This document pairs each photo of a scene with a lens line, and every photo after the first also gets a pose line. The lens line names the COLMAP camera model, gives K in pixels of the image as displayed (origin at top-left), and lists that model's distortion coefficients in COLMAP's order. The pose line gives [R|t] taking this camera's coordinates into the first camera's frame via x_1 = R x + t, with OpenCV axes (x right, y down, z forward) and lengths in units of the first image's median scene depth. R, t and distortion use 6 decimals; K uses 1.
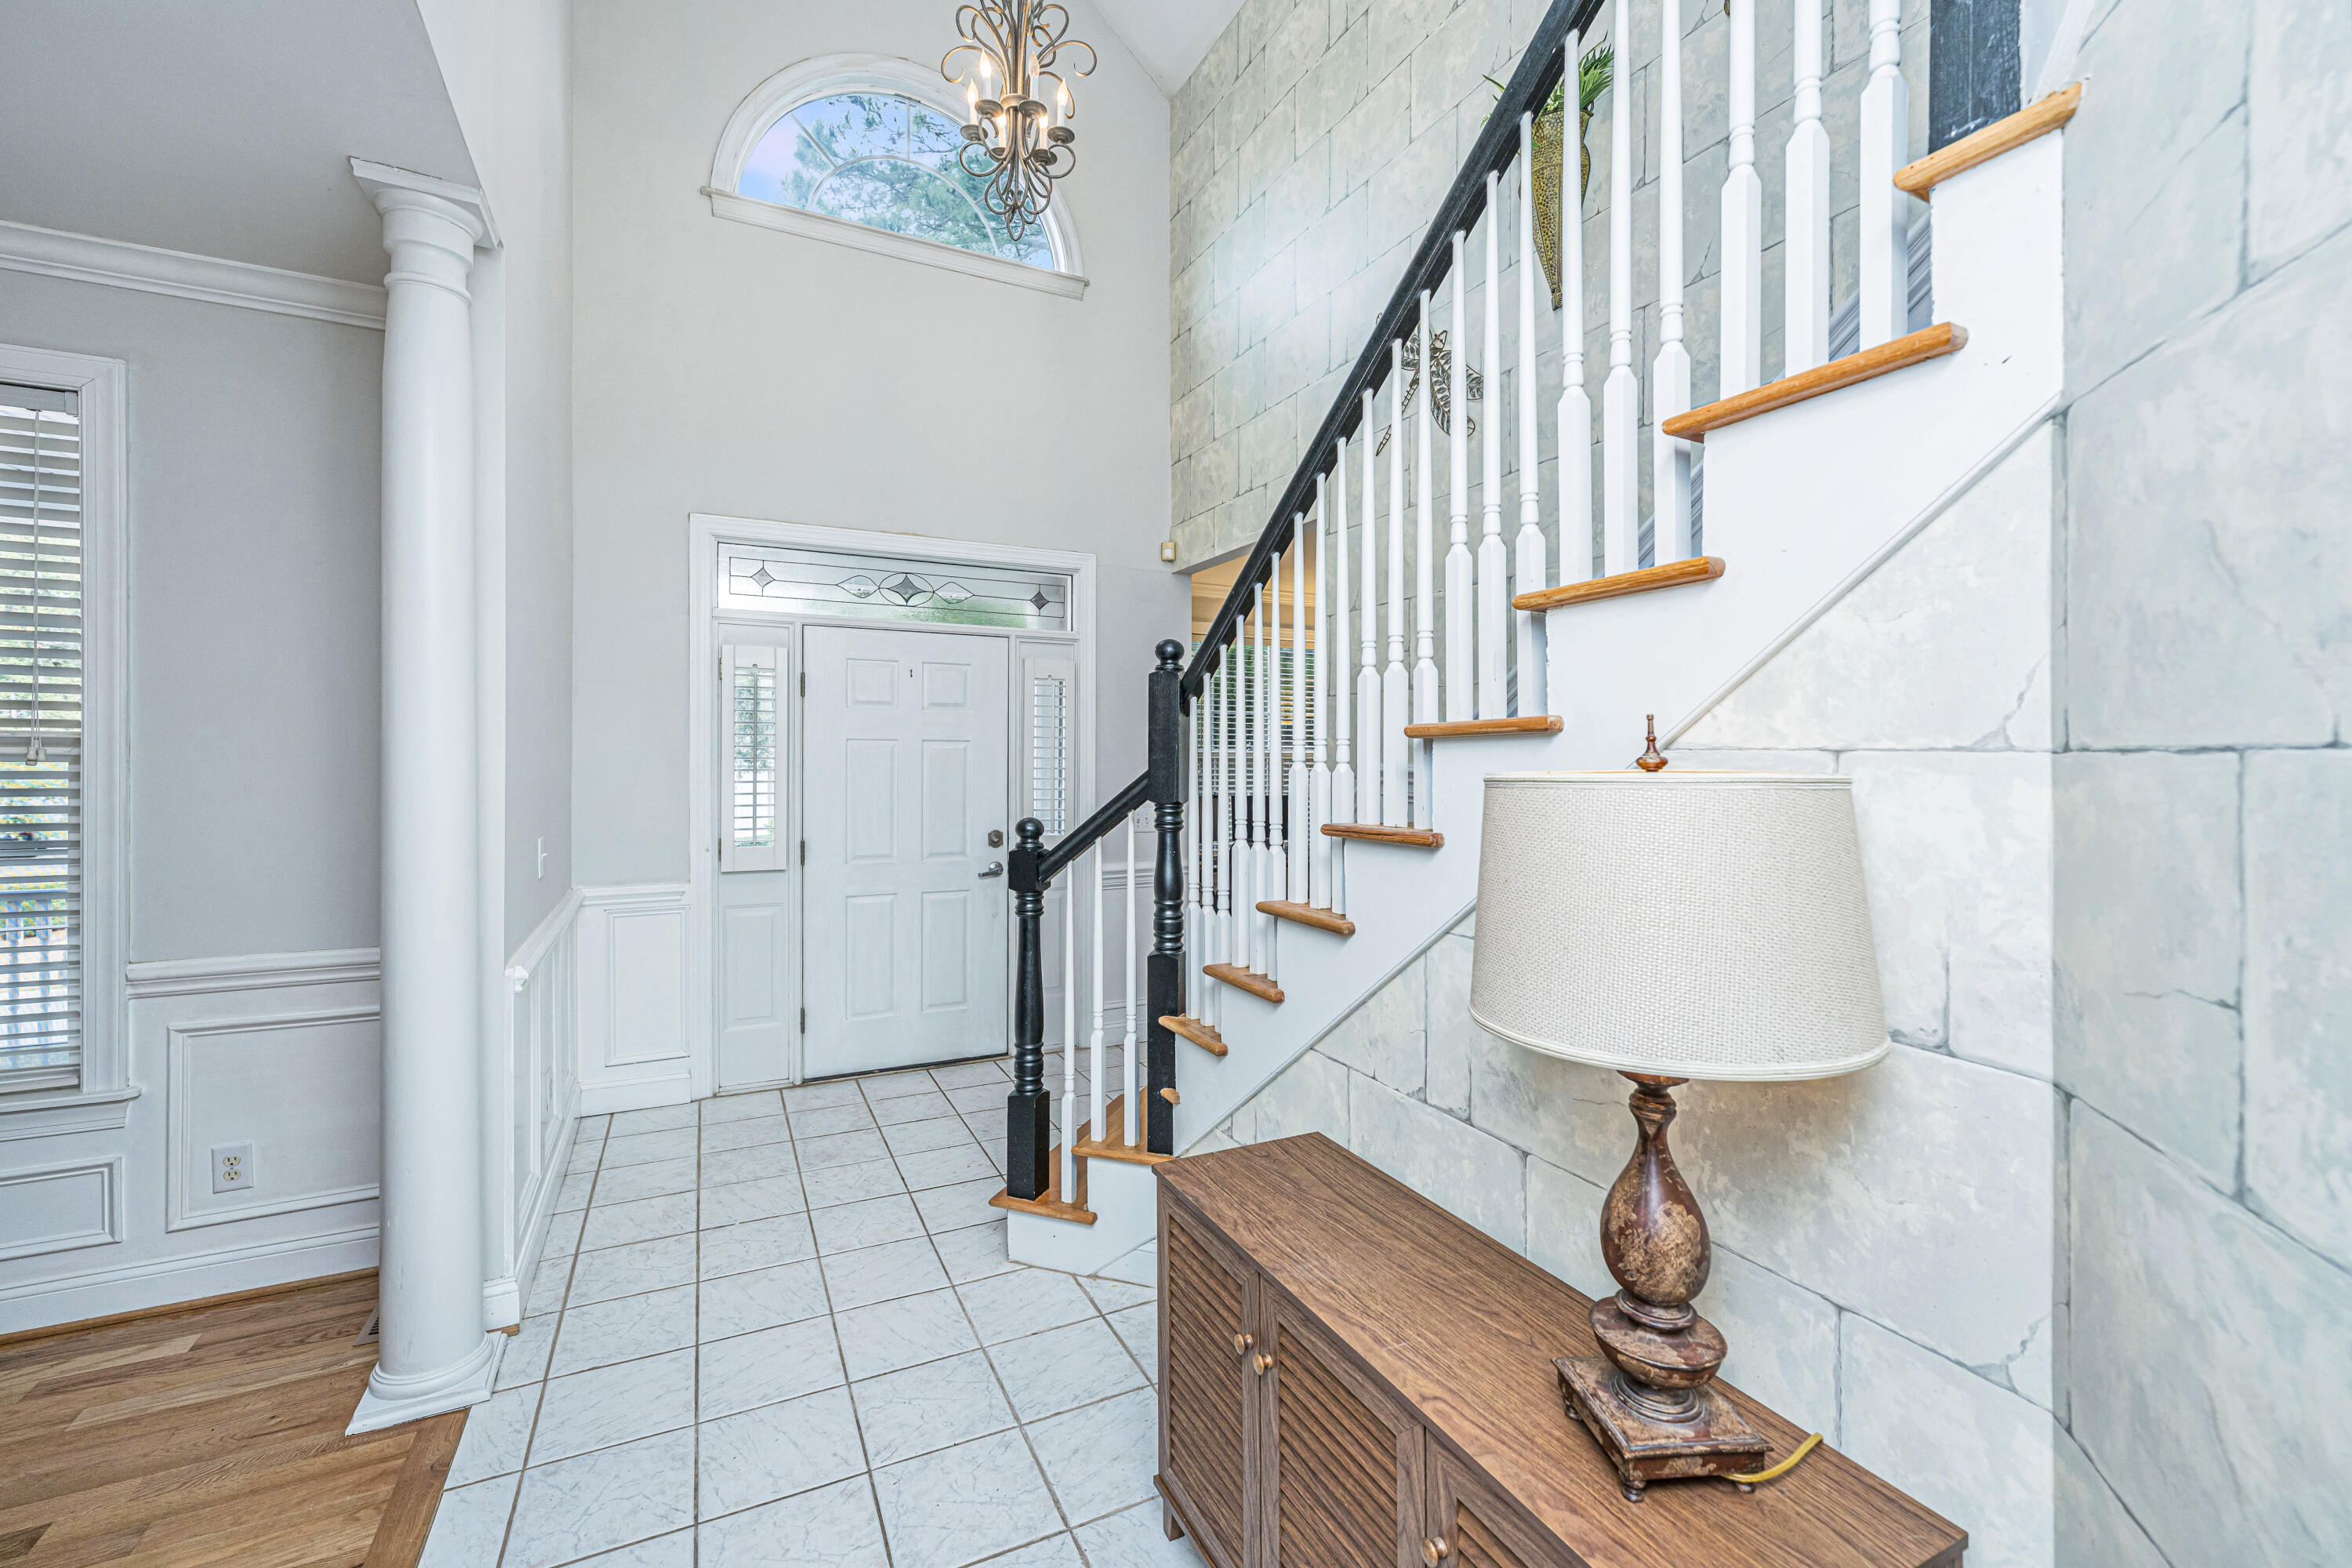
lens RADIAL K [[957.8, 0, 1181.2], [0, 957.8, 762.5], [0, 0, 1]] dist [-0.001803, -0.000268]
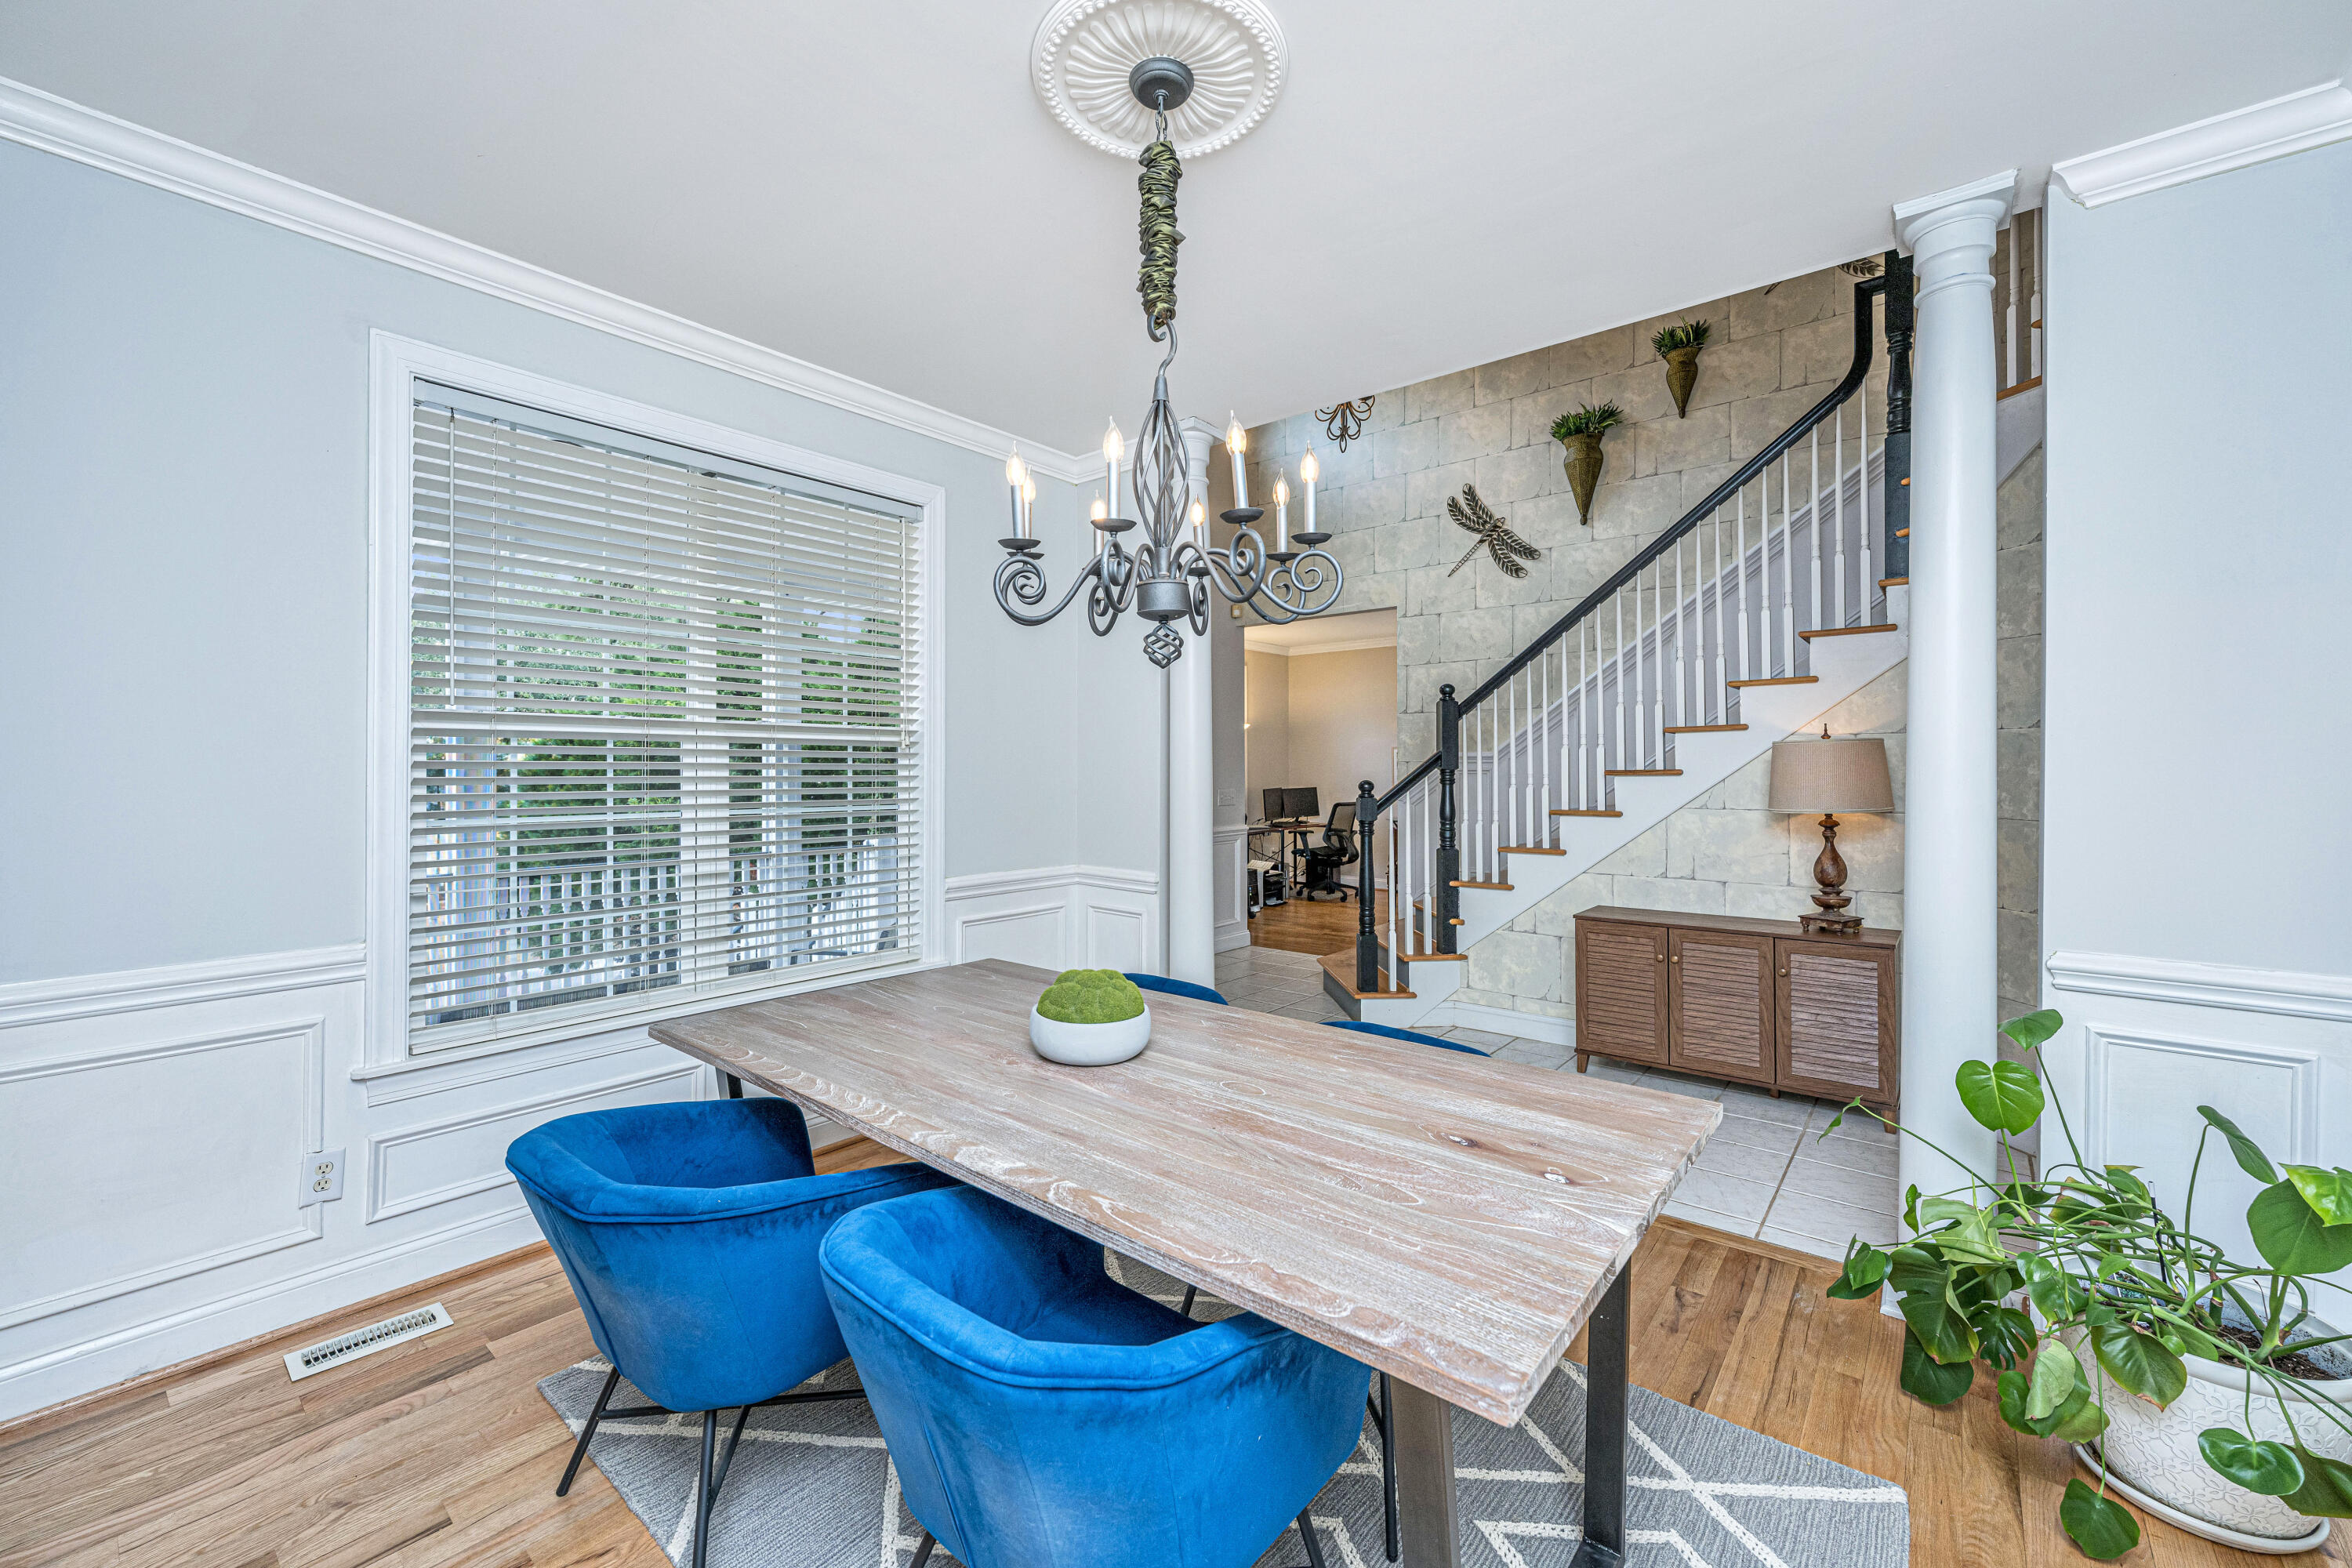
lens RADIAL K [[957.8, 0, 1164.6], [0, 957.8, 777.4], [0, 0, 1]] dist [-0.001803, -0.000268]
pose [[0.917956, -0.008776, 0.396584, -1.275579], [0.009692, 0.999953, -0.000307, 0.050971], [-0.396563, 0.004125, 0.917998, -0.519857]]
